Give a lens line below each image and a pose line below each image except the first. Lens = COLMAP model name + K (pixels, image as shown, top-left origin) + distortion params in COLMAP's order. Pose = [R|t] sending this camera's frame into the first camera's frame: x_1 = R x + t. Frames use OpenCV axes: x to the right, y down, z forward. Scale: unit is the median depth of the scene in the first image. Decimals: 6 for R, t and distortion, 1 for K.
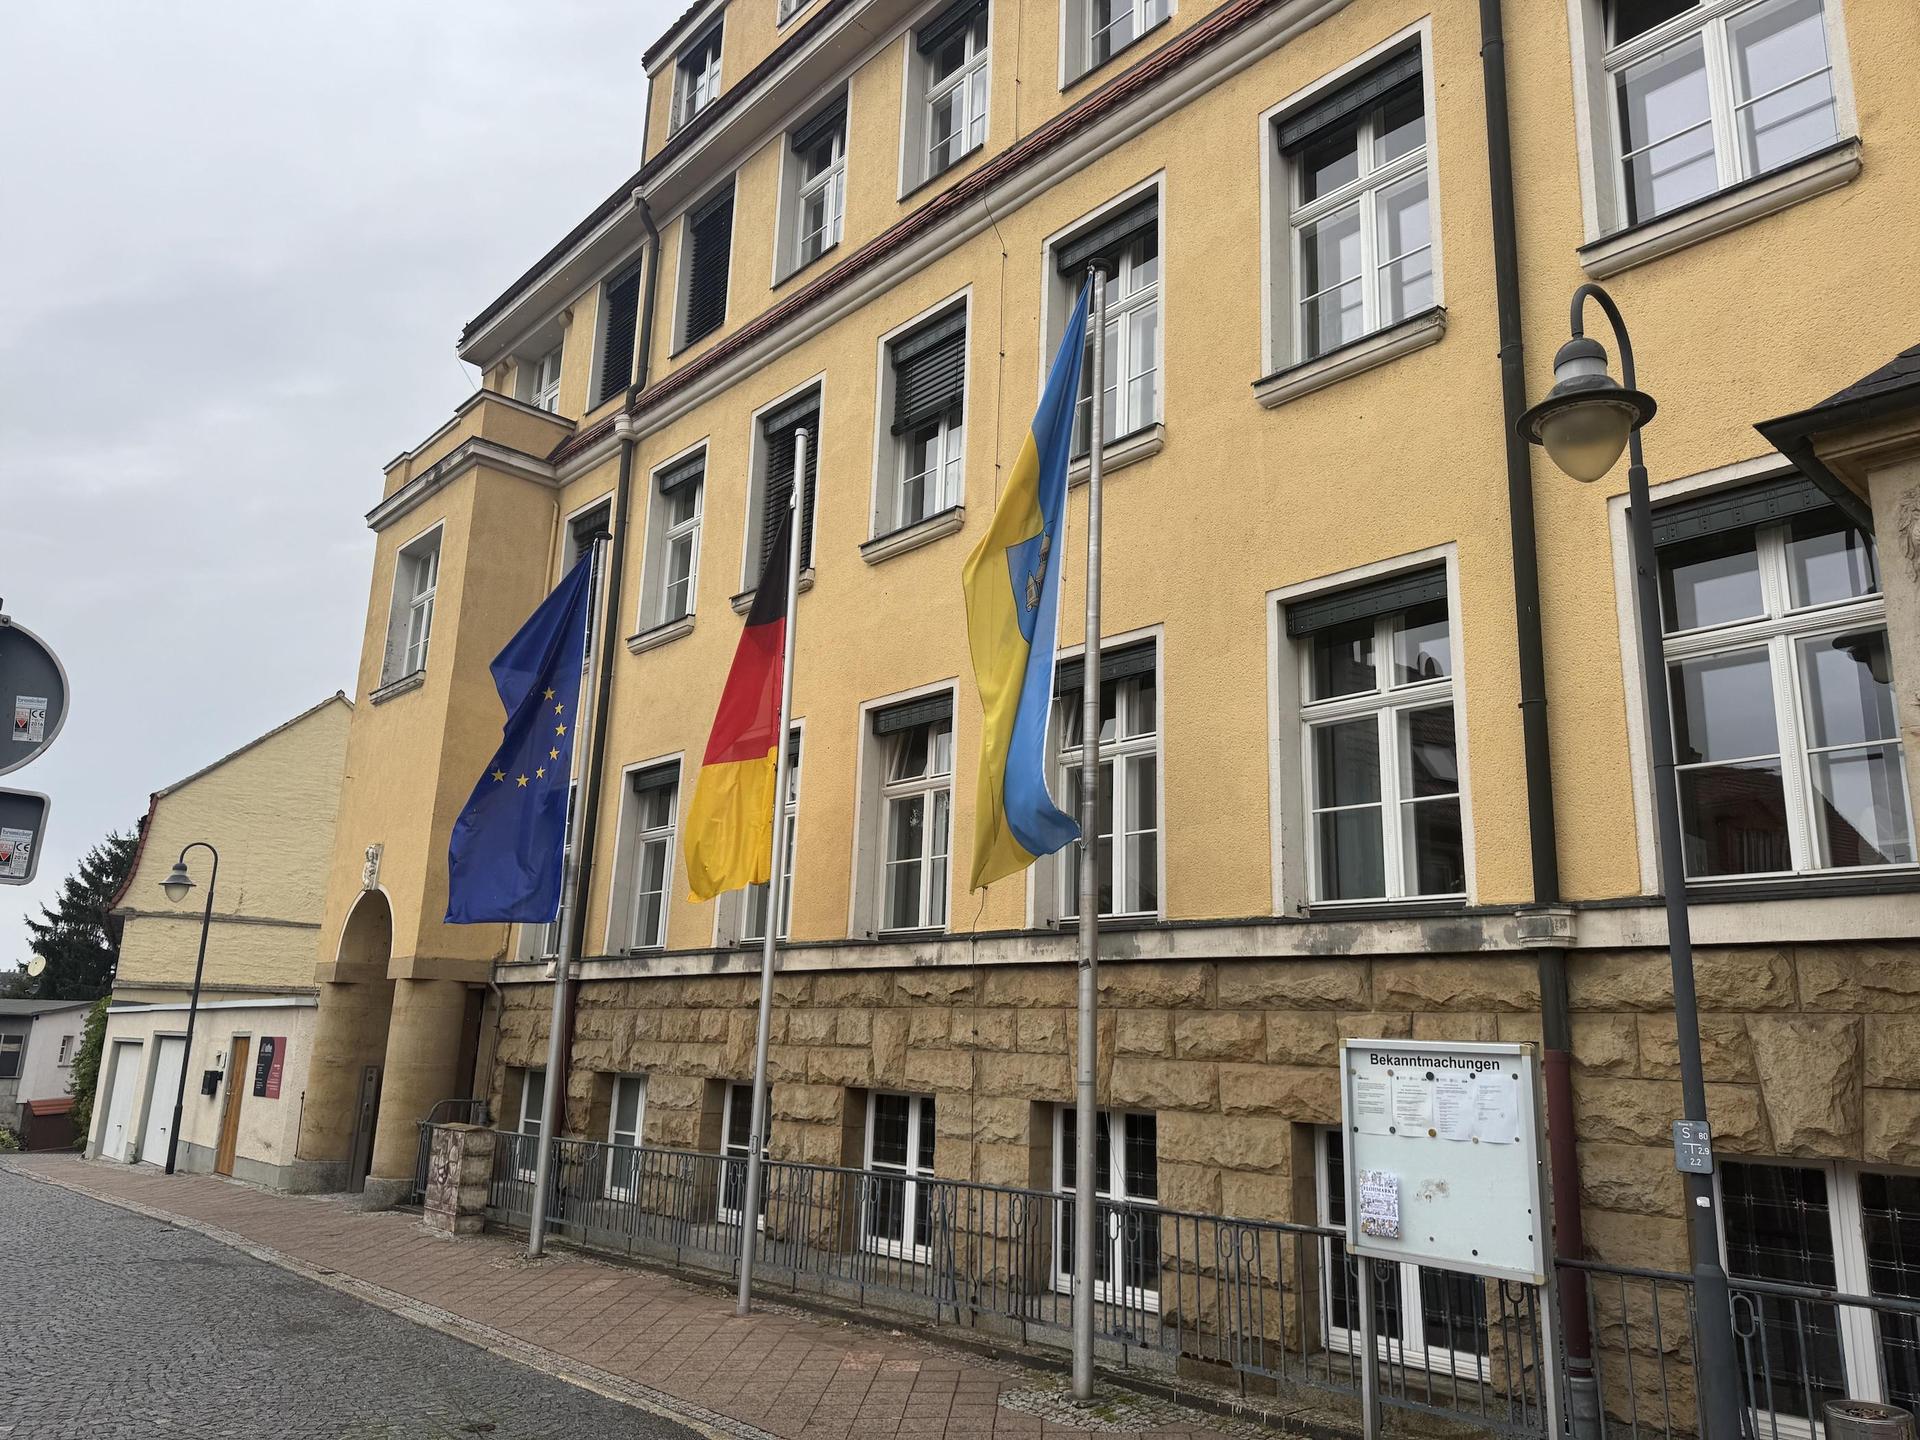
lens RADIAL K [[1353.4, 0, 957.3], [0, 1353.4, 707.5], [0, 0, 1]] dist [0.023666, -0.028545]
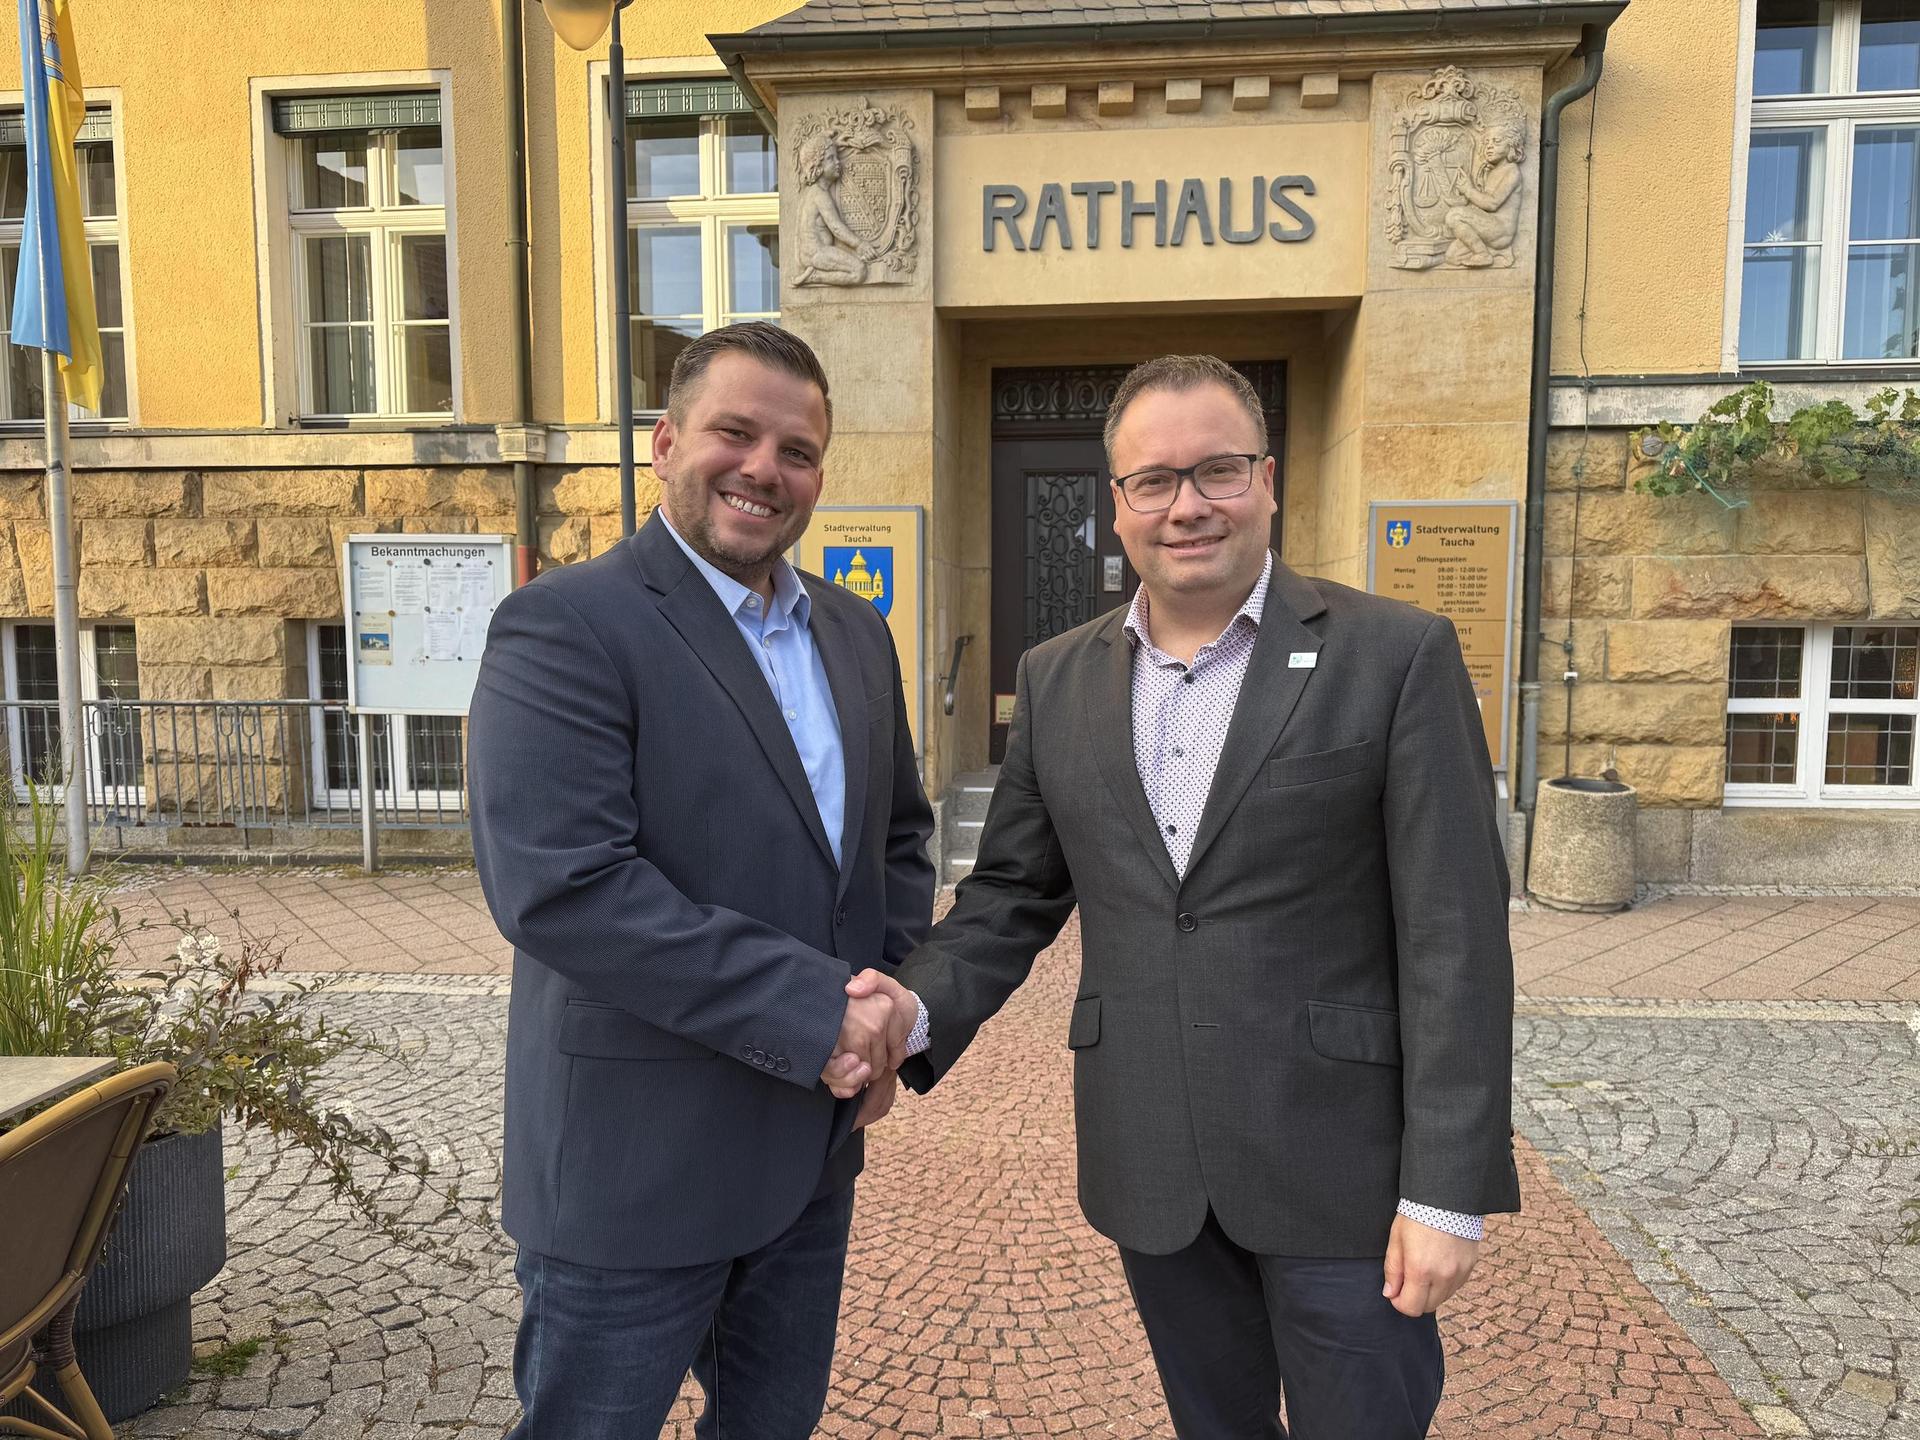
lens RADIAL K [[1353.4, 0, 952.1], [0, 1353.4, 728.7], [0, 0, 1]] dist [0.023666, -0.028545]
pose [[0.744727, -0.092874, 0.660875, -0.080054], [-0.134156, 0.949221, 0.284573, 0.008527], [-0.653746, -0.300589, 0.694451, -0.123972]]
